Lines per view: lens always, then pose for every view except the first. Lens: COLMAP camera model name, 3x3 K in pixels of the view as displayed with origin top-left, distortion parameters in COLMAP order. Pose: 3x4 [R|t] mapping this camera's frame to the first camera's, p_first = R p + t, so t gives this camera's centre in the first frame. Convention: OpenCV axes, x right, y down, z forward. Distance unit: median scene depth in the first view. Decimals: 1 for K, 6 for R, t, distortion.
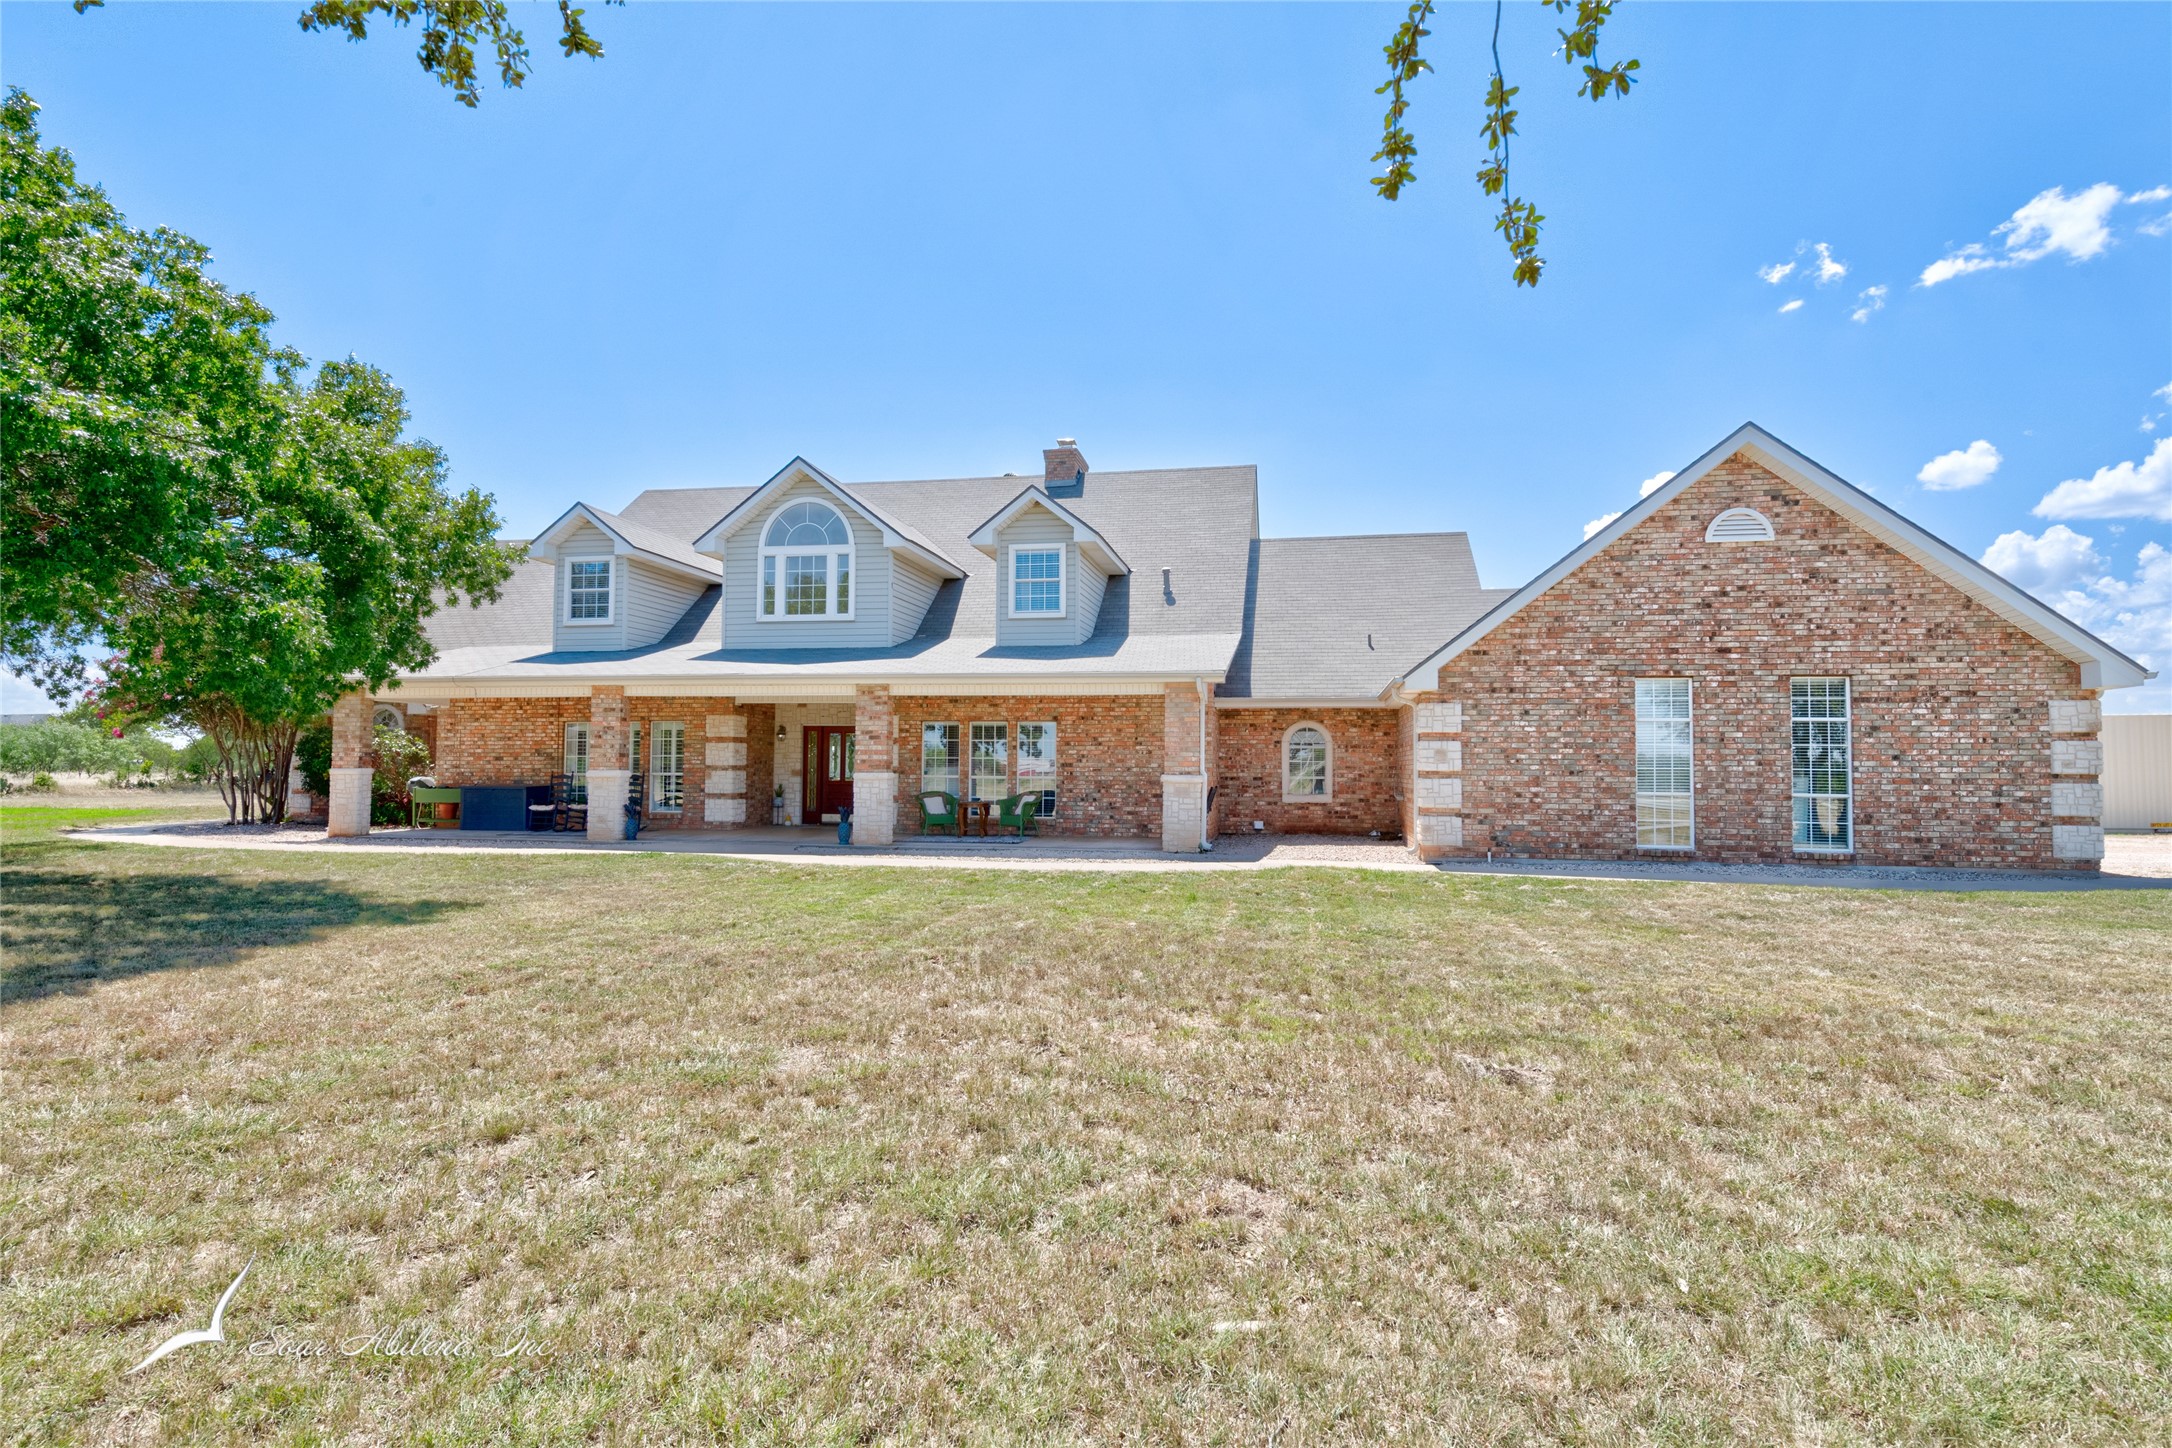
lens RADIAL K [[1175.1, 0, 1086.0], [0, 1175.1, 724.0], [0, 0, 1]] dist [-0.000132, -0.000329]
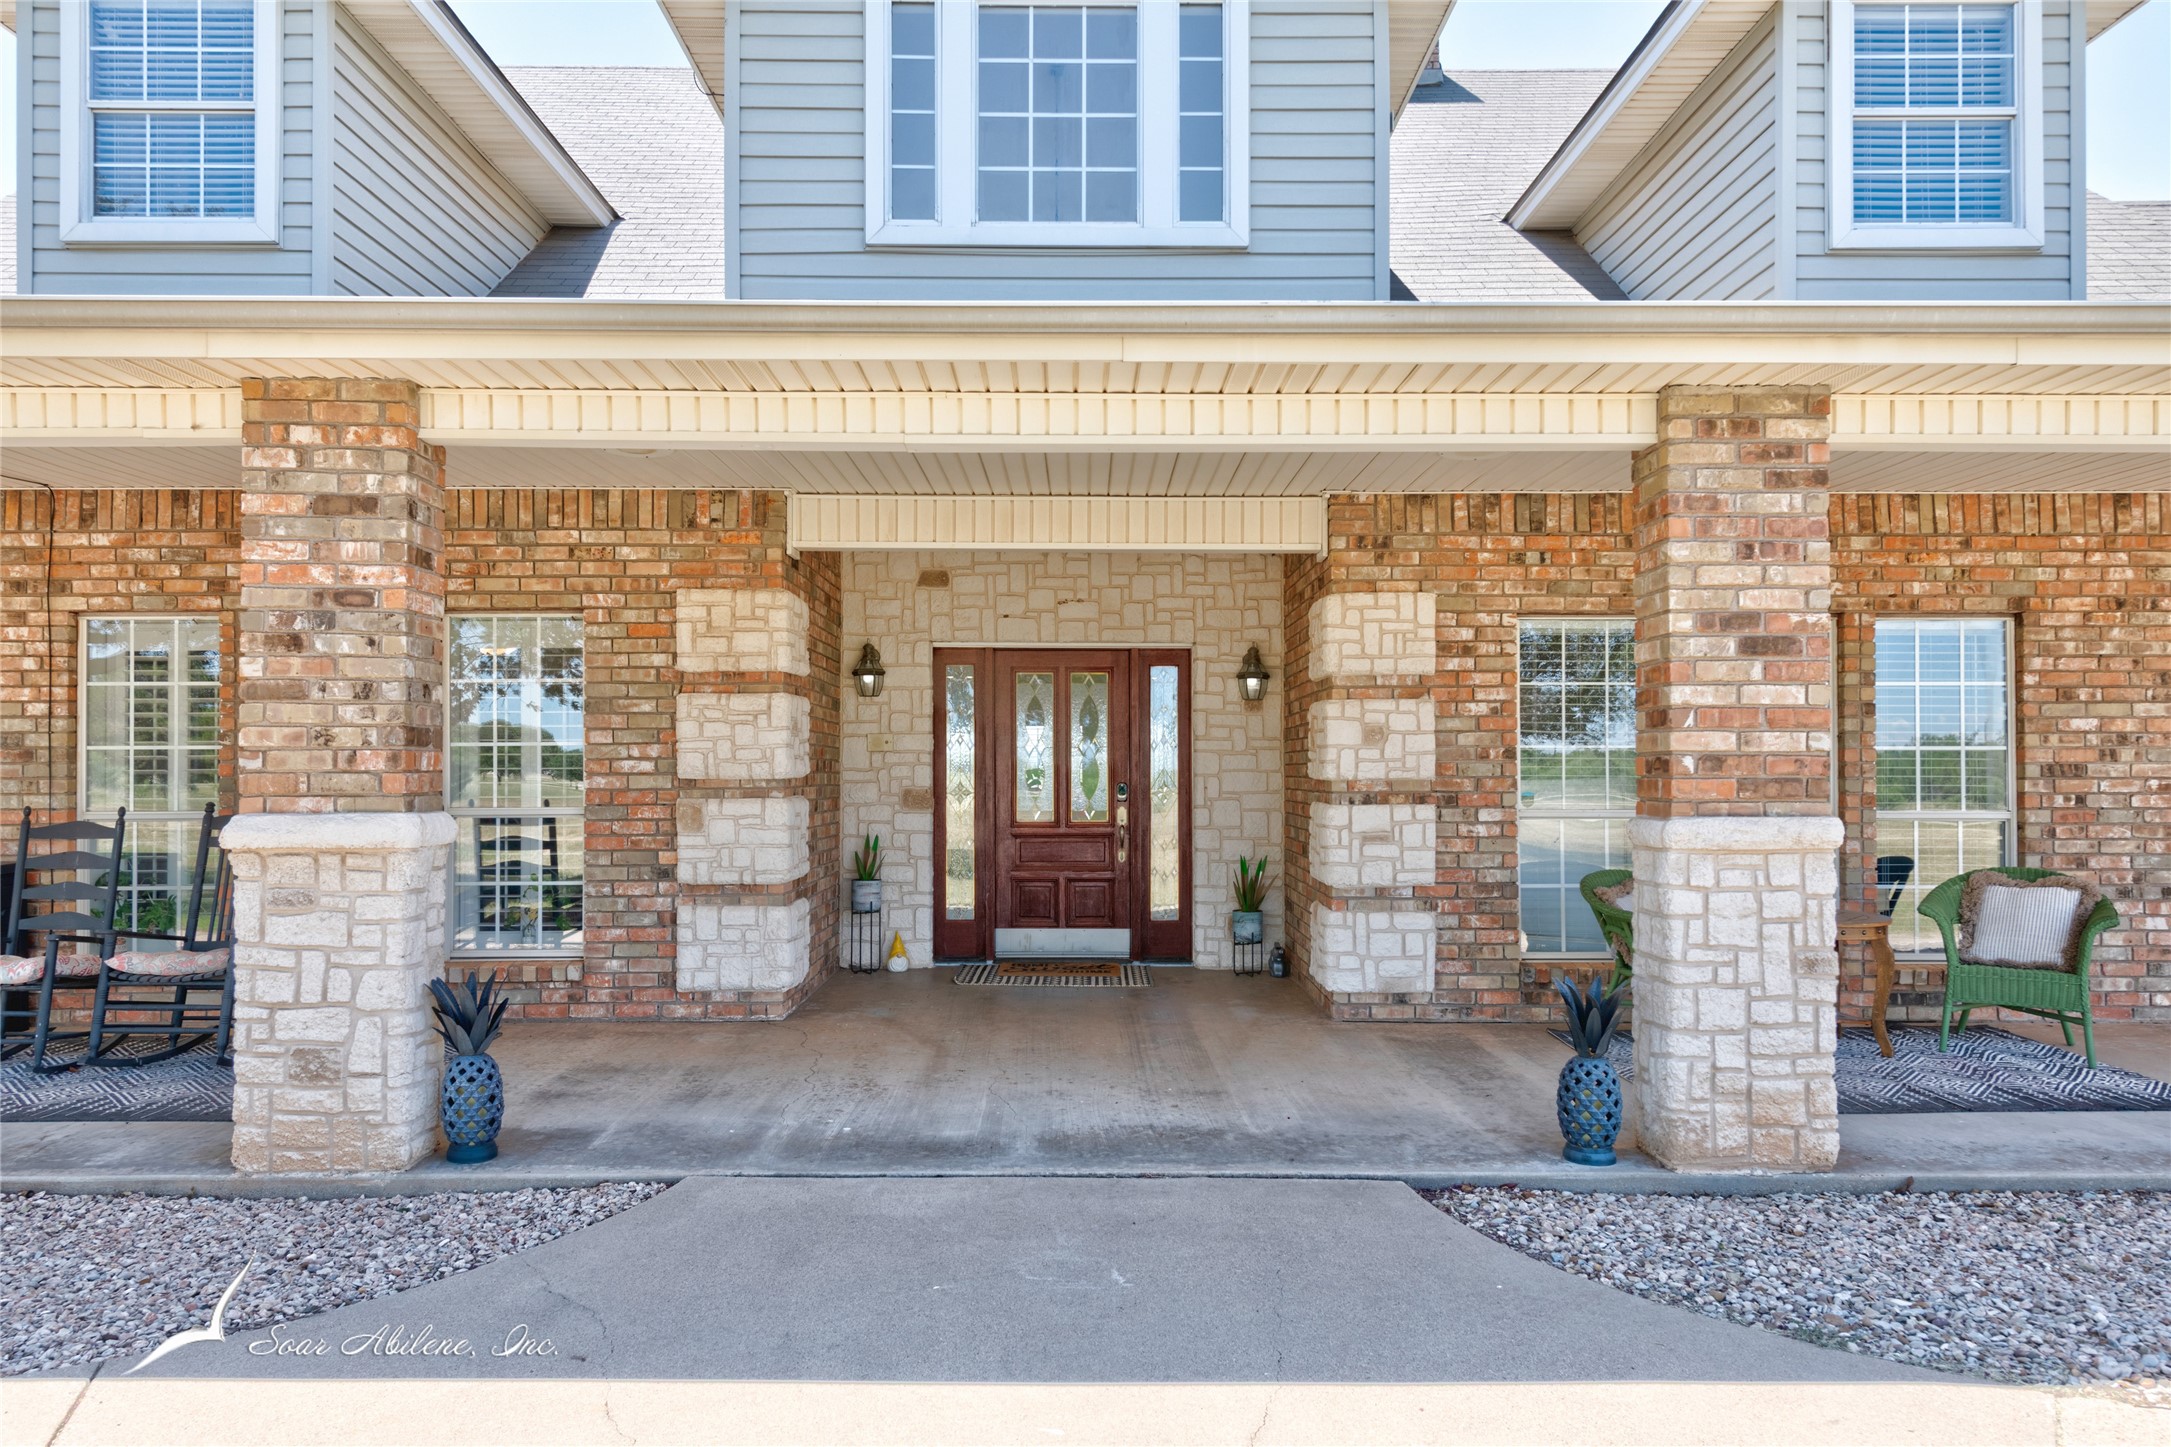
lens RADIAL K [[1473.7, 0, 1073.6], [0, 1473.7, 757.6], [0, 0, 1]] dist [0.007155, 0.002093]
pose [[0.982568, -0.004976, 0.185834, -0.298198], [-0.000942, 0.999496, 0.031742, 0.019760], [-0.185899, -0.031364, 0.982068, 0.658614]]
